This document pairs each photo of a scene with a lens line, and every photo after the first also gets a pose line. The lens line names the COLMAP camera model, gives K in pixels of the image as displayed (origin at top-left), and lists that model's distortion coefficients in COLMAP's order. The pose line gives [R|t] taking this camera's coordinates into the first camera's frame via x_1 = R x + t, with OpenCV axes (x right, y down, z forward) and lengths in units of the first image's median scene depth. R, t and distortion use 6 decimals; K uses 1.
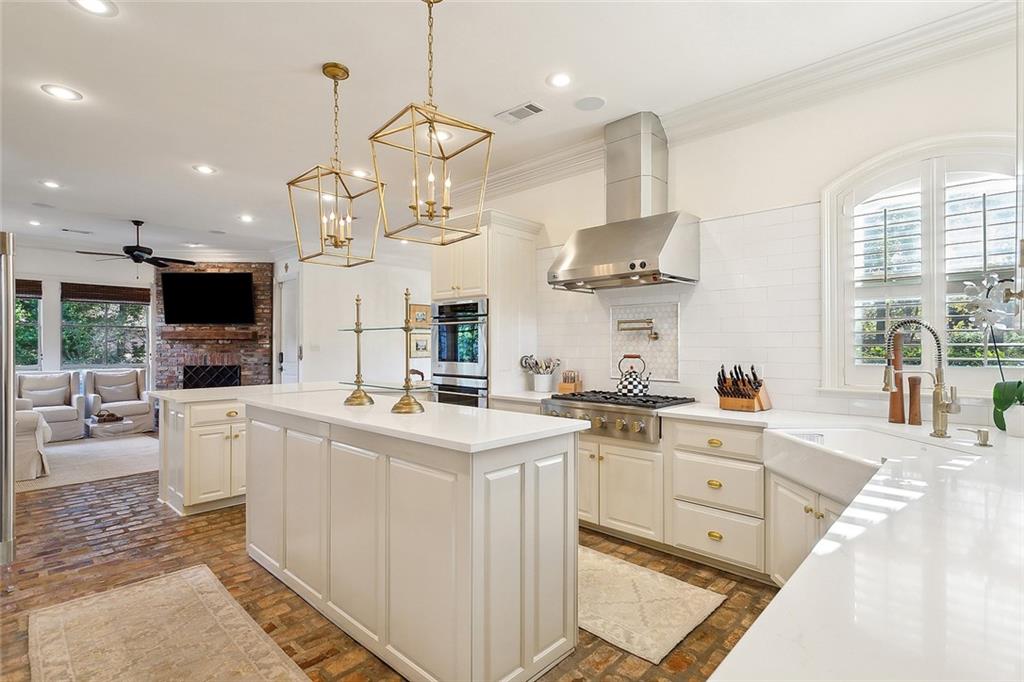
lens RADIAL K [[497.2, 0, 511.0], [0, 497.2, 346.1], [0, 0, 1]] dist [0.001718, 0.002223]
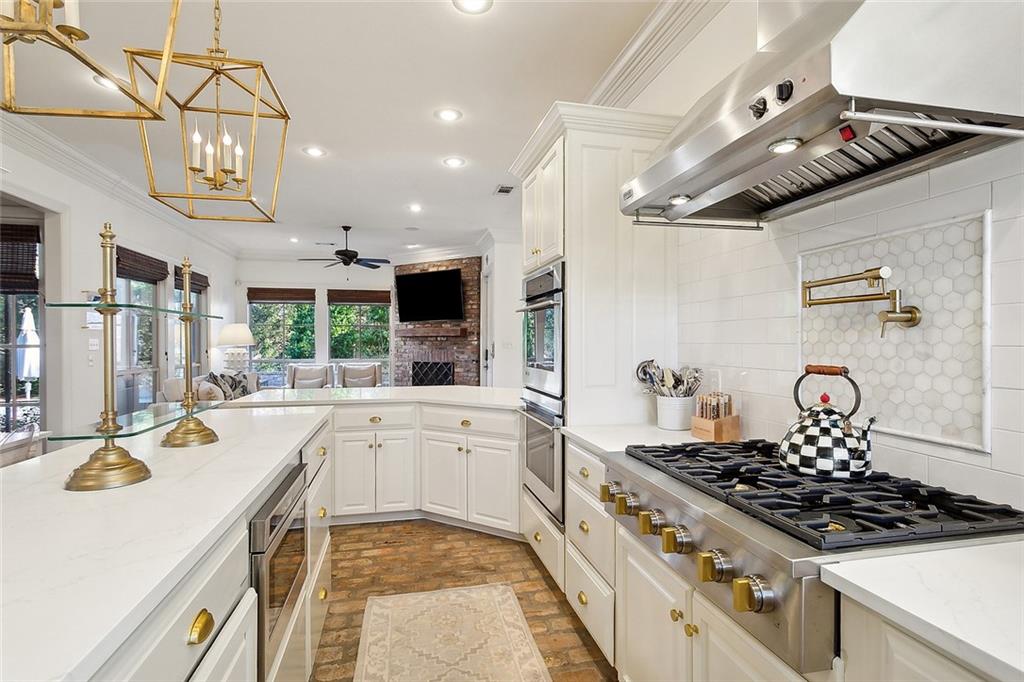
lens RADIAL K [[497.2, 0, 511.6], [0, 497.2, 346.2], [0, 0, 1]] dist [0.001718, 0.002223]
pose [[0.832565, 0.003241, -0.553918, 0.109026], [0.000868, 0.999974, 0.007155, -0.000351], [0.553927, -0.006438, 0.832540, 0.232549]]
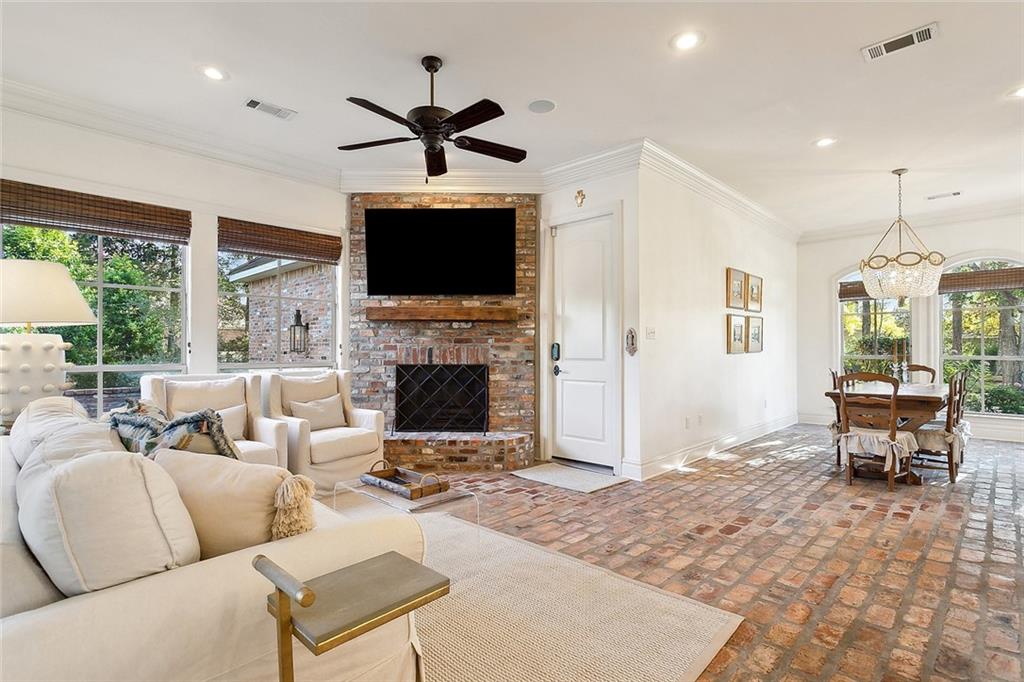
lens RADIAL K [[497.2, 0, 510.9], [0, 497.2, 341.8], [0, 0, 1]] dist [0.001718, 0.002223]
pose [[0.999927, 0.000519, -0.012078, -0.514077], [-0.000654, 0.999937, -0.011168, 0.018376], [0.012072, 0.011175, 0.999865, 0.403882]]
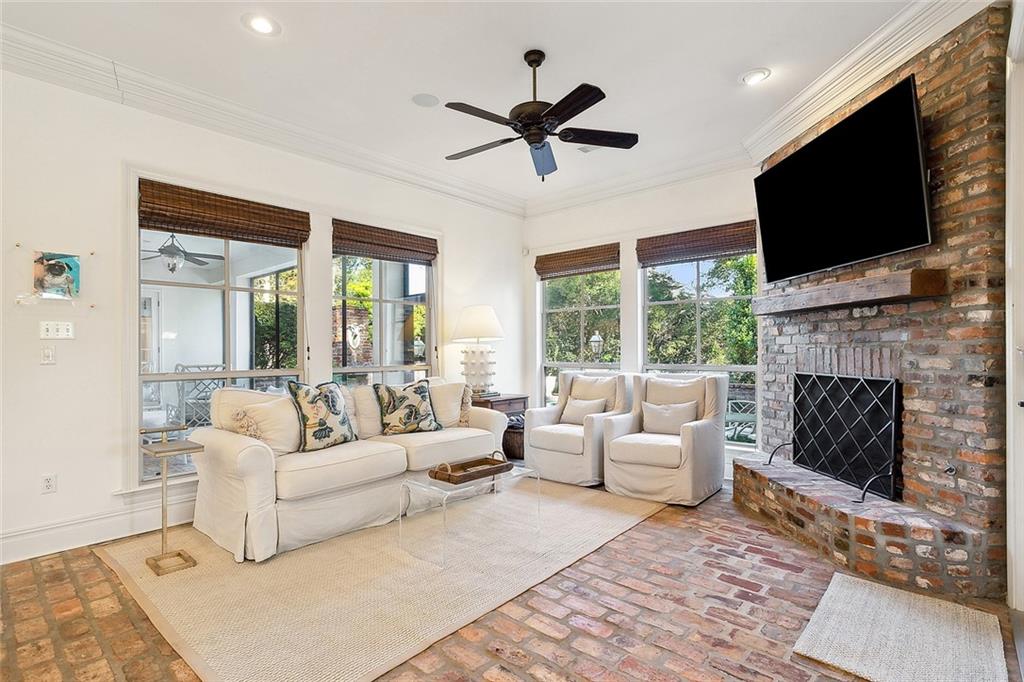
lens RADIAL K [[497.2, 0, 512.0], [0, 497.2, 348.4], [0, 0, 1]] dist [0.001718, 0.002223]
pose [[0.027382, -0.005550, -0.999610, -0.223698], [0.007542, 0.999957, -0.005345, 0.018027], [0.999597, -0.007393, 0.027423, 0.740768]]
